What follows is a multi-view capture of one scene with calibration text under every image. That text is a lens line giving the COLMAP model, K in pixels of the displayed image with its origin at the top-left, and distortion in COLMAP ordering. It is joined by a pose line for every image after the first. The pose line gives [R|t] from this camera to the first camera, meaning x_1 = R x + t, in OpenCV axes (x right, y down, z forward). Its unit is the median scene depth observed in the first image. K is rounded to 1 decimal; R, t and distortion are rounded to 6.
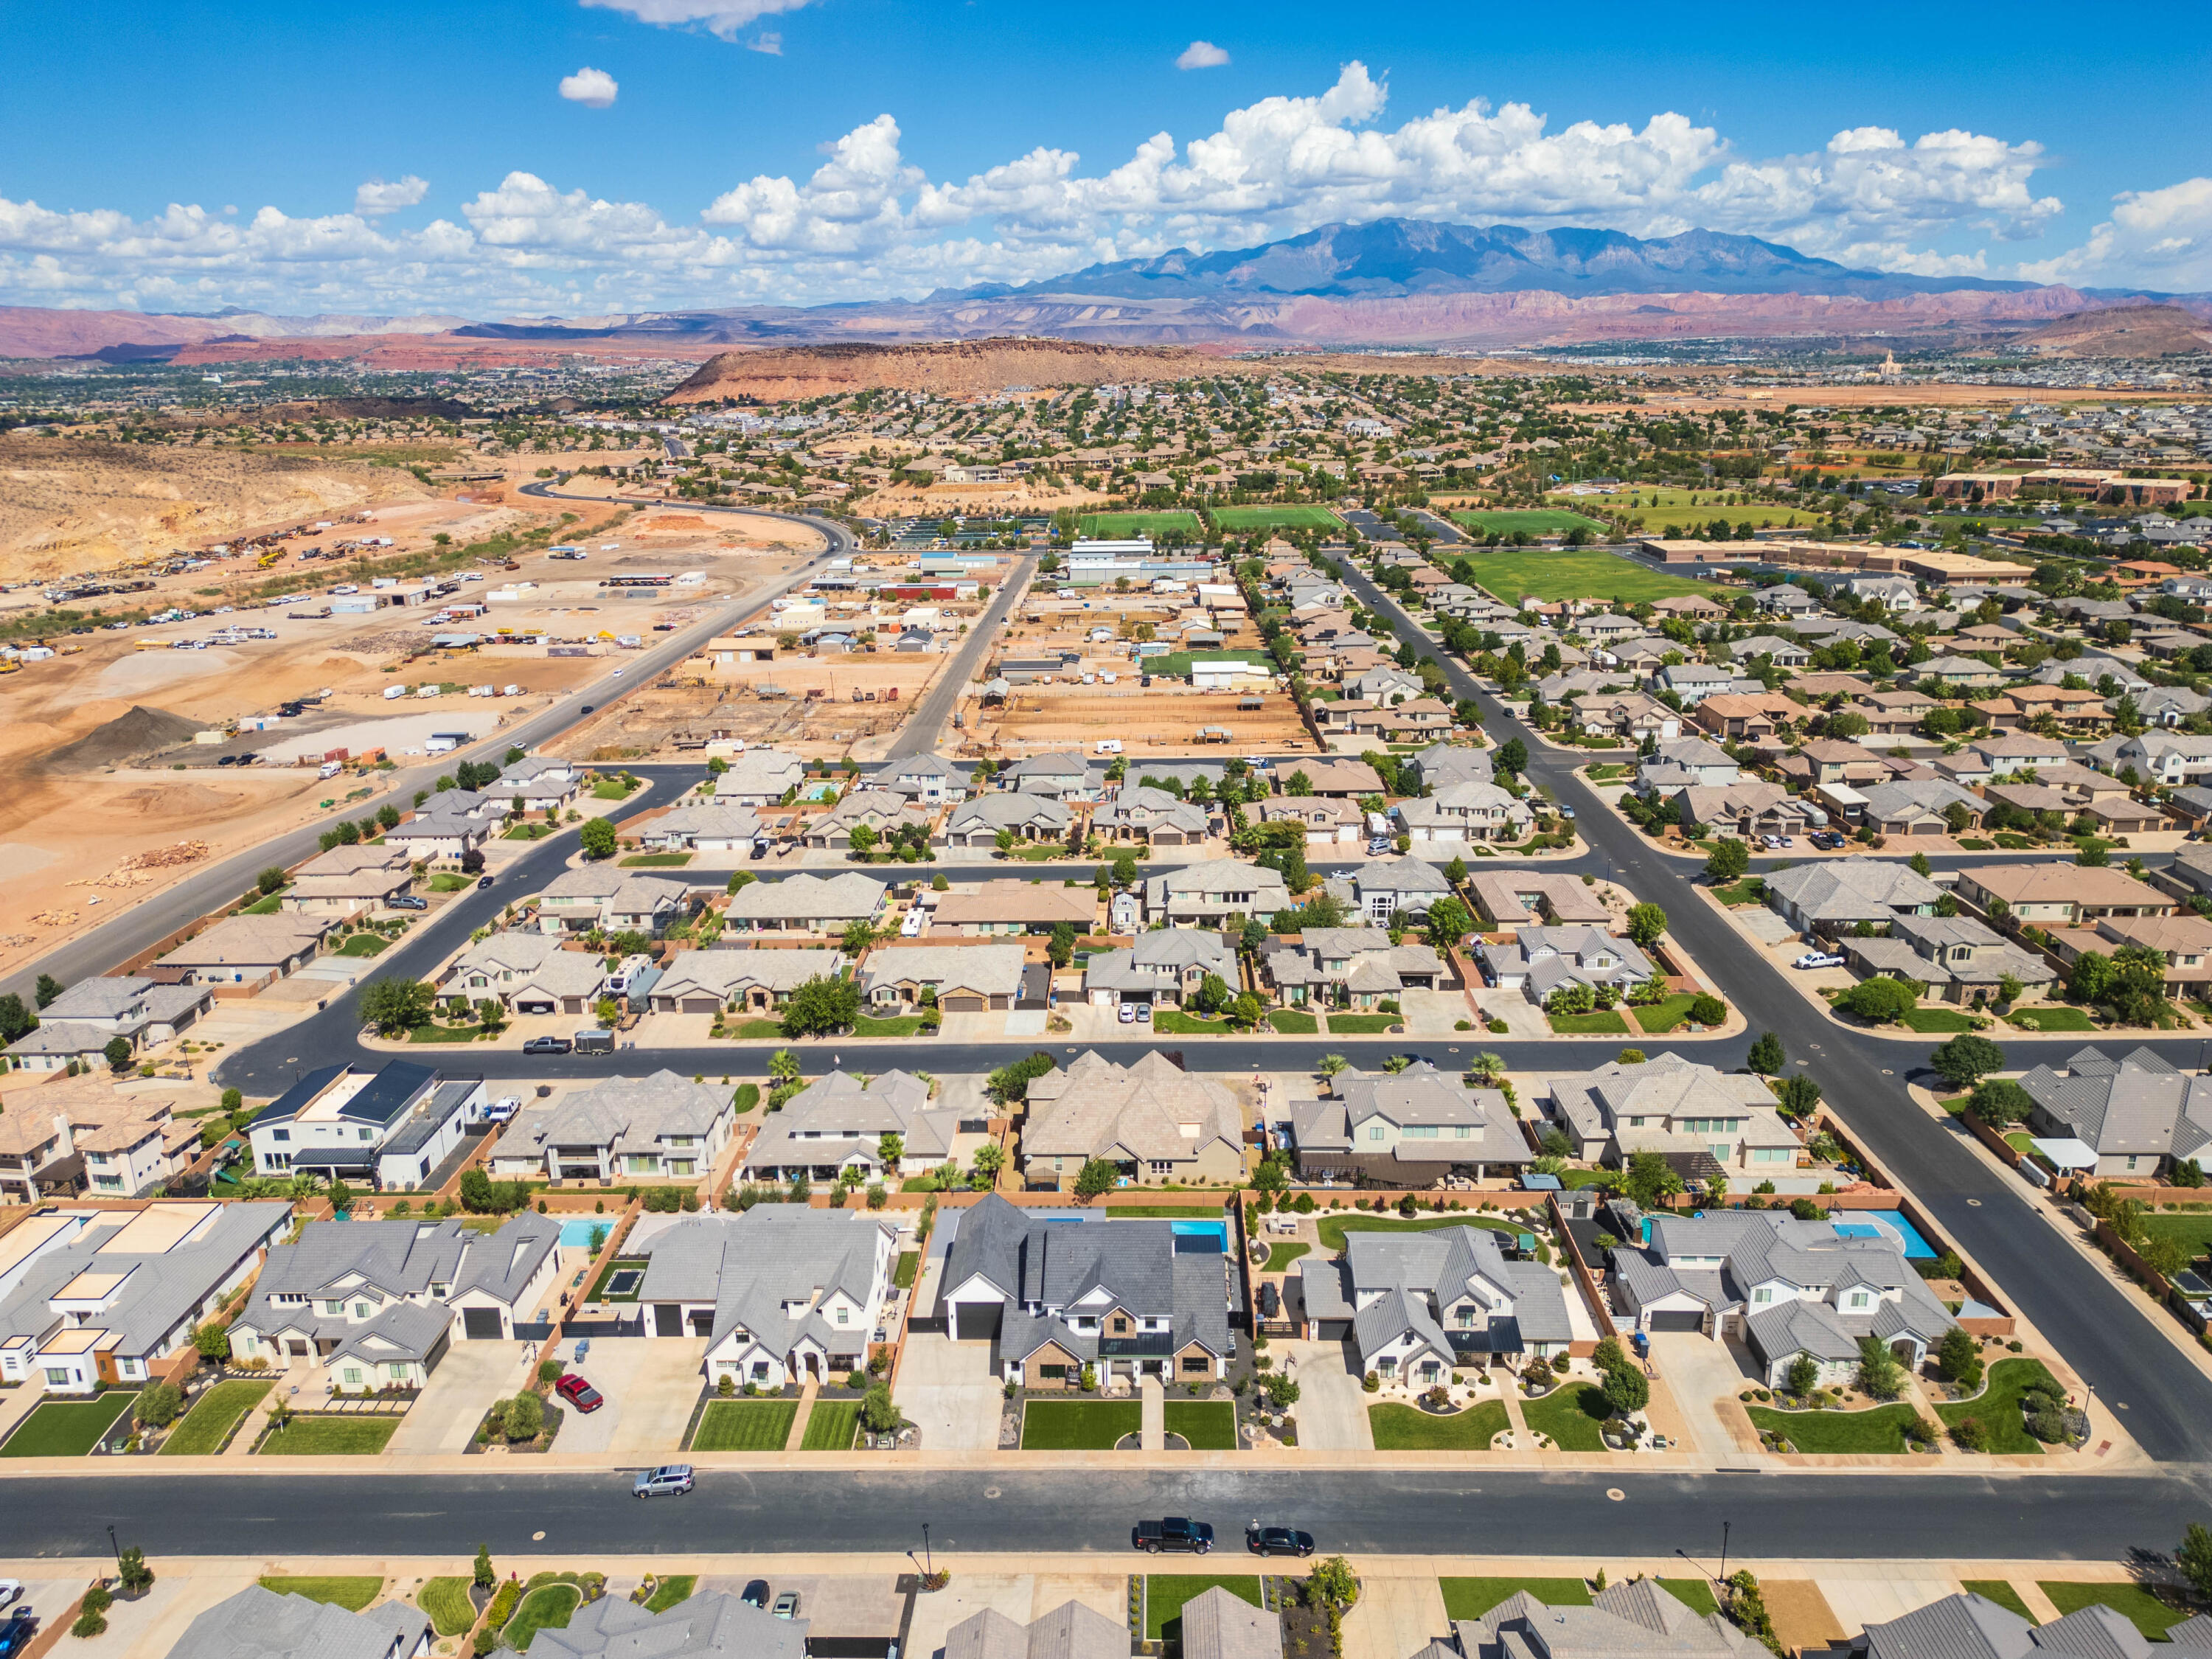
lens RADIAL K [[1556.3, 0, 1106.0], [0, 1556.3, 829.5], [0, 0, 1]] dist [0.076389, -0.076835]
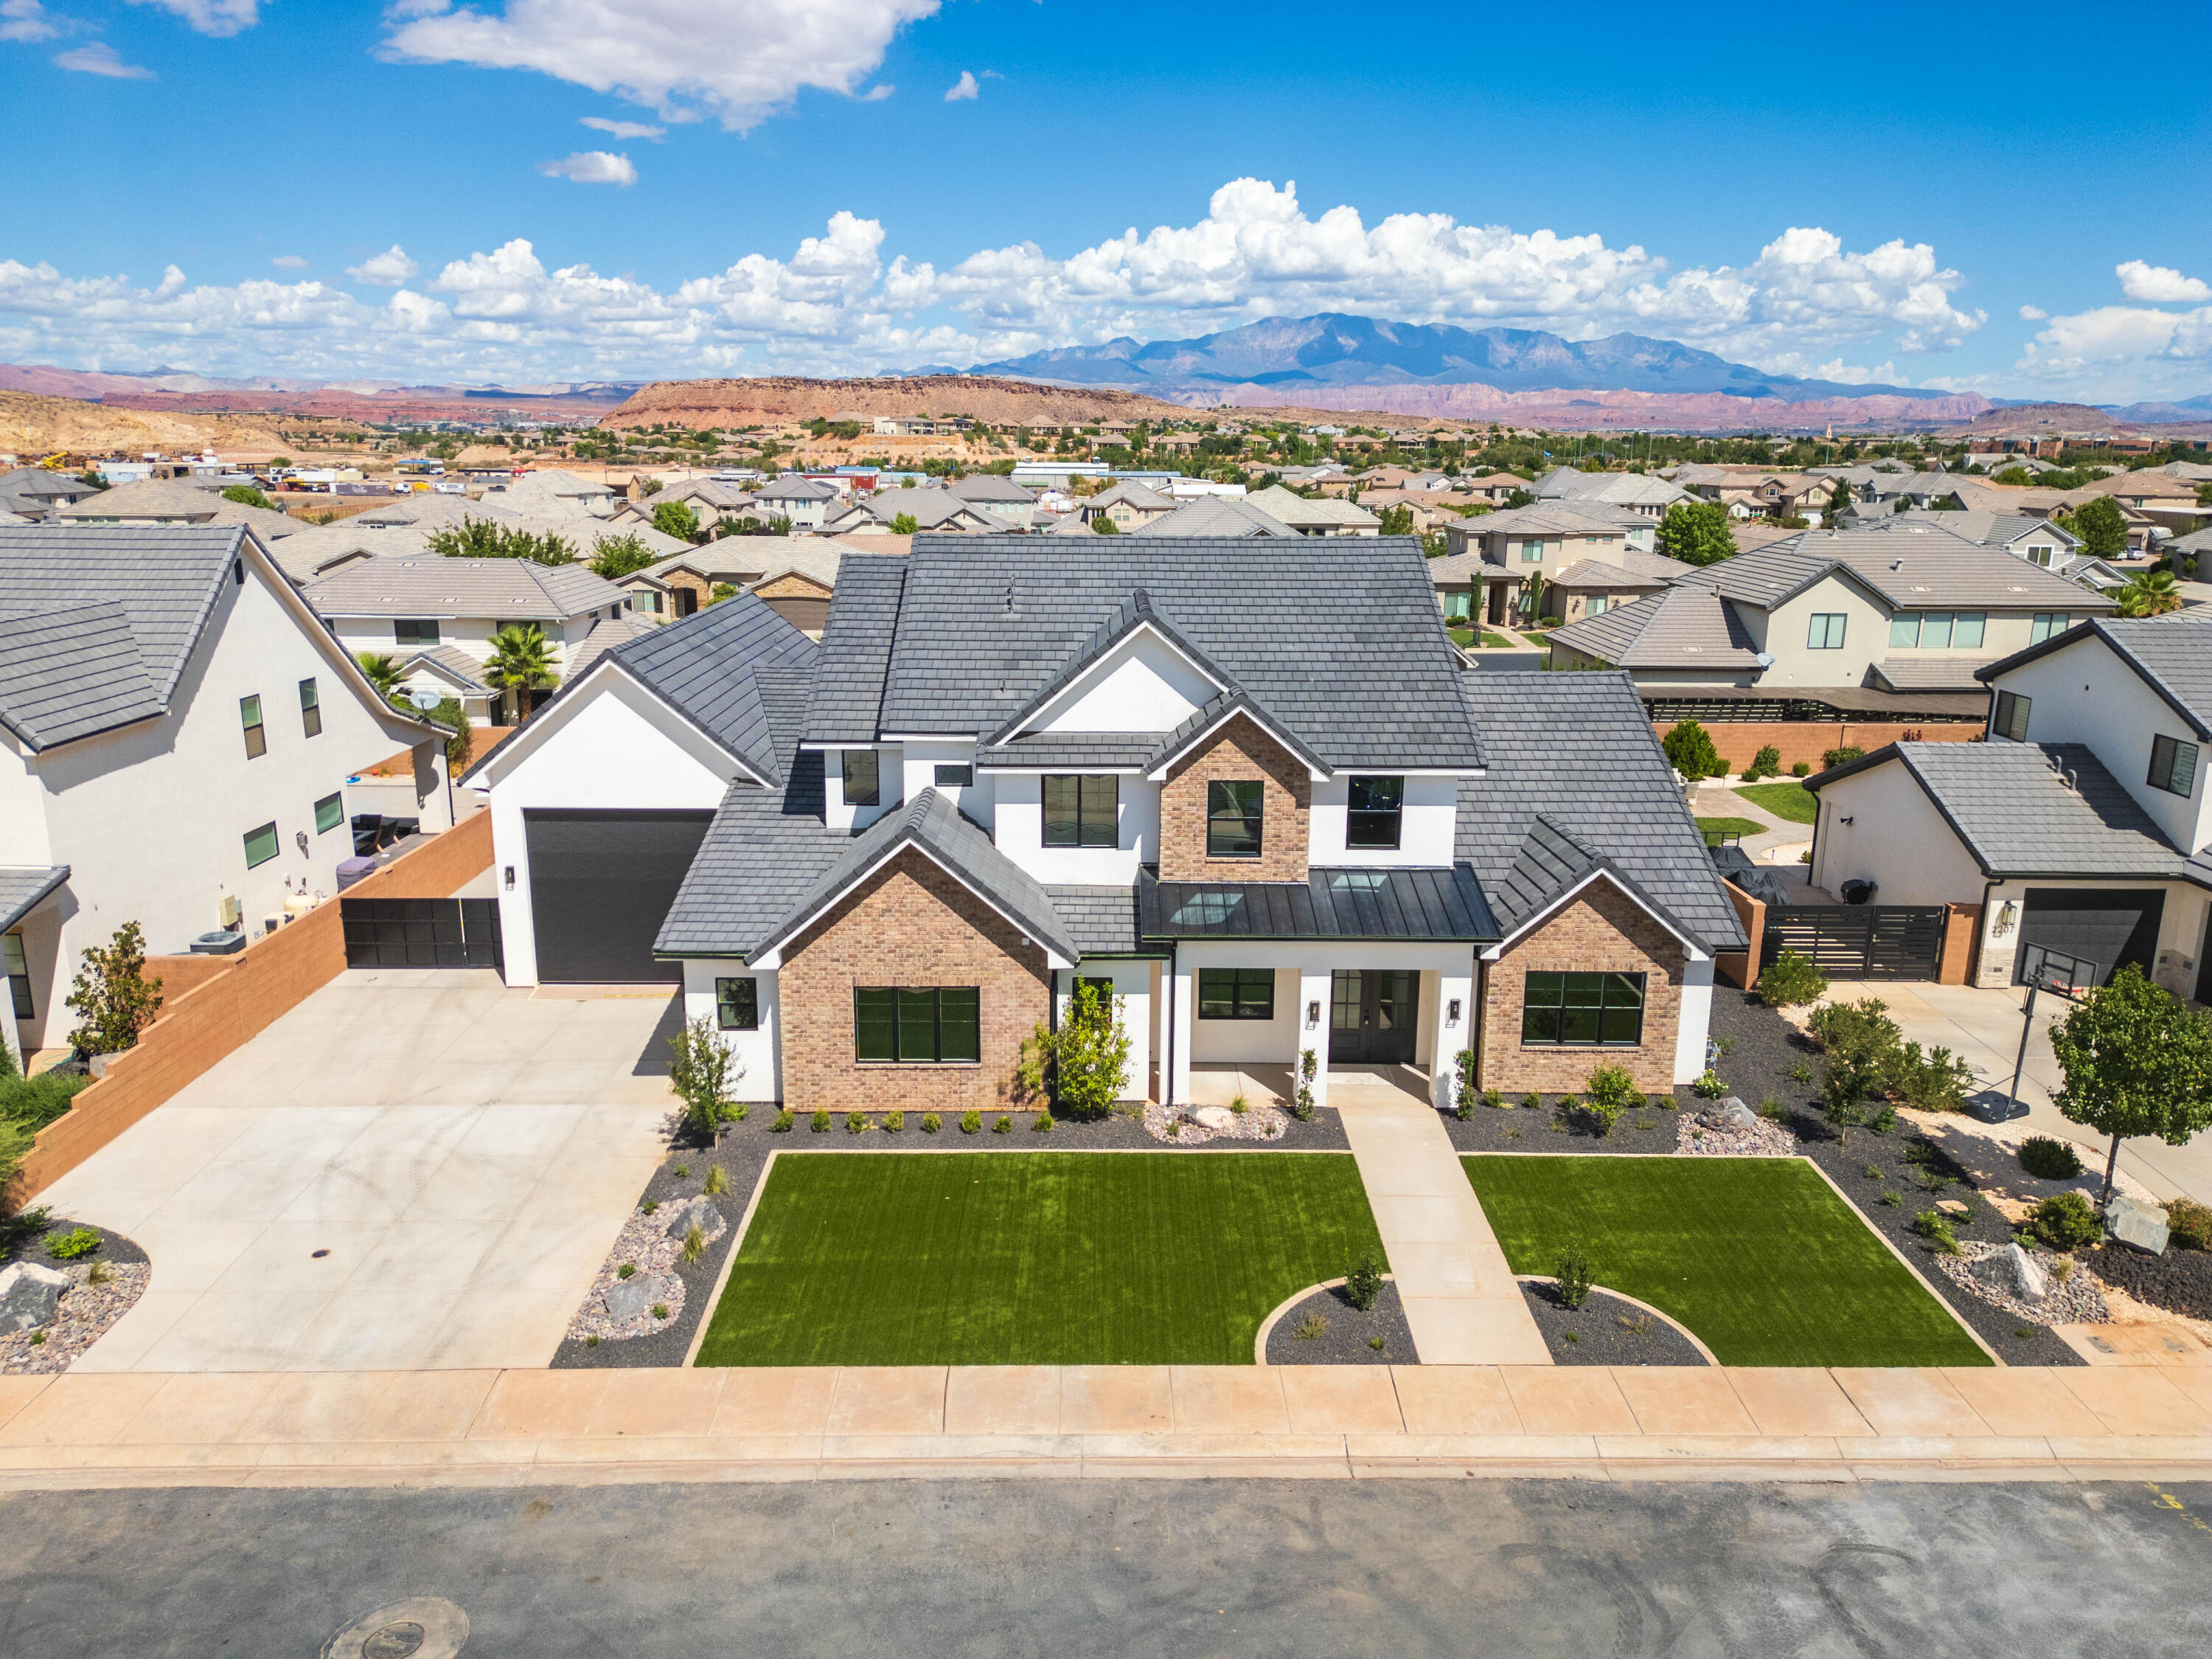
lens RADIAL K [[1556.3, 0, 1106.0], [0, 1556.3, 829.5], [0, 0, 1]] dist [0.076389, -0.076835]
pose [[0.999109, 0.014567, 0.039601, -0.017135], [-0.012510, 0.998585, -0.051692, 0.327768], [-0.040298, 0.051151, 0.997878, 0.786301]]
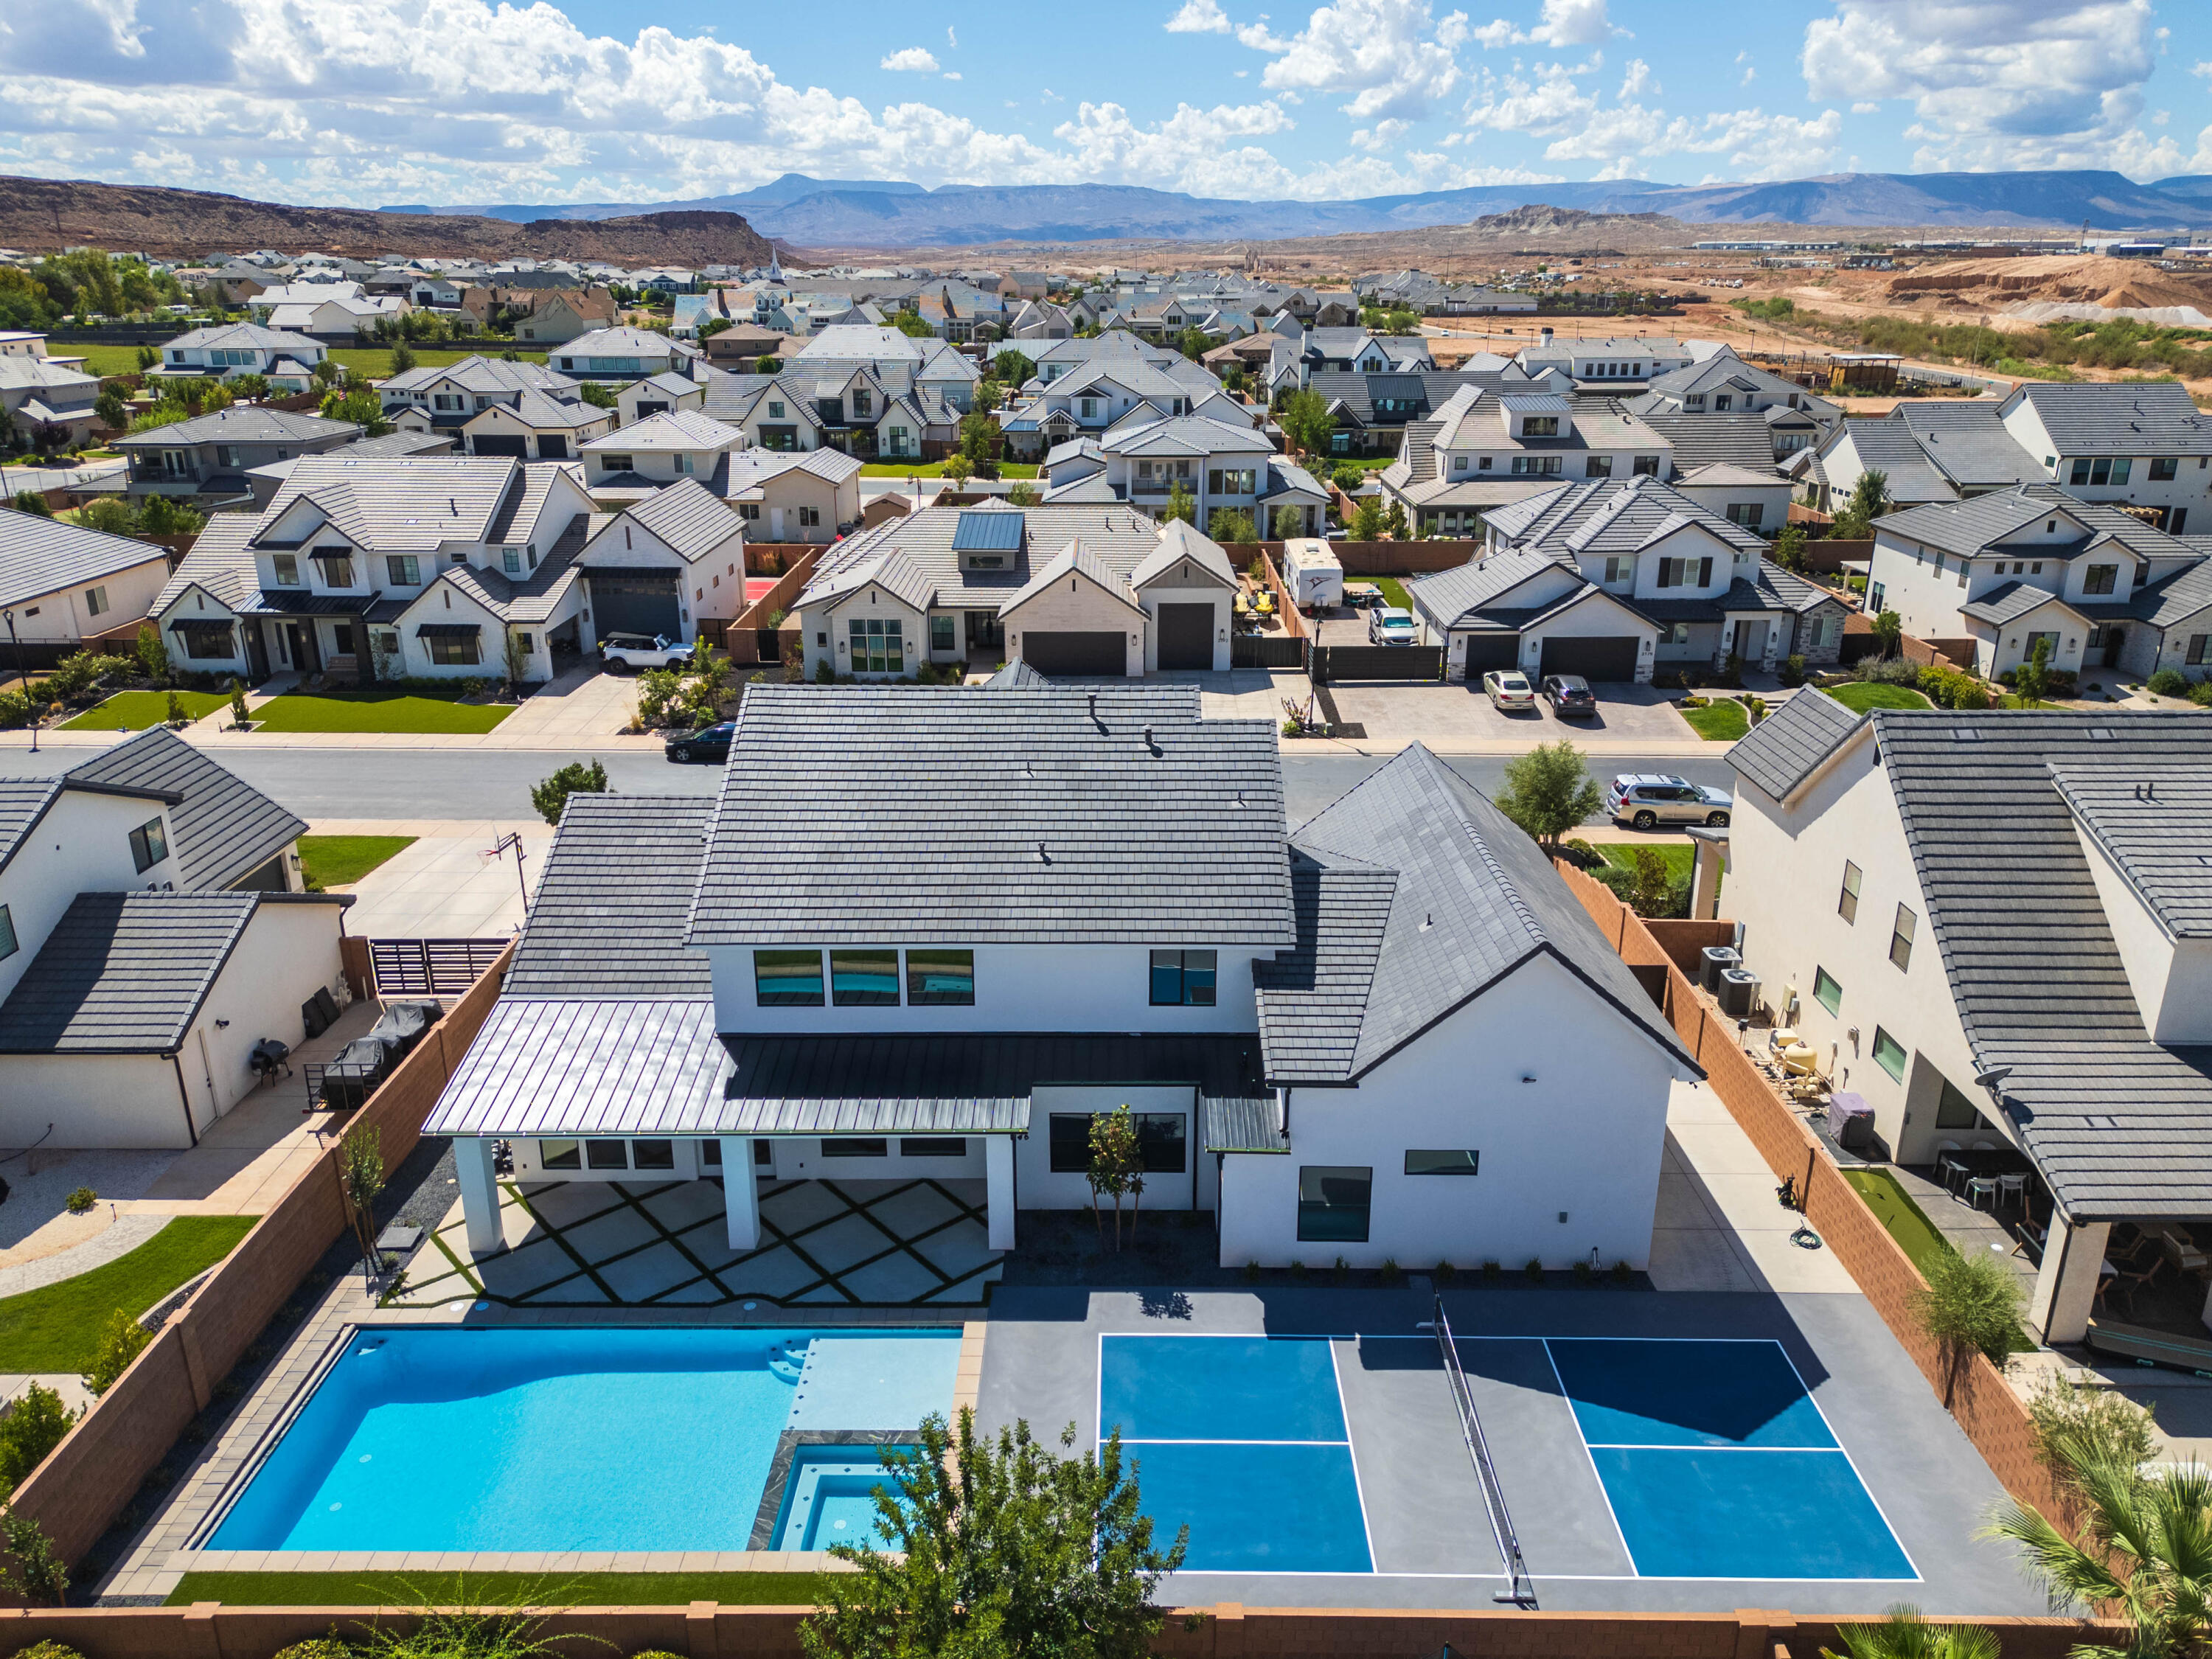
lens RADIAL K [[1583.3, 0, 1106.0], [0, 1583.3, 829.5], [0, 0, 1]] dist [0.069257, -0.087009]
pose [[-0.999623, 0.022895, -0.015178, -0.016872], [0.009382, 0.803889, 0.594706, 0.115483], [0.025817, 0.594339, -0.803800, 1.288916]]
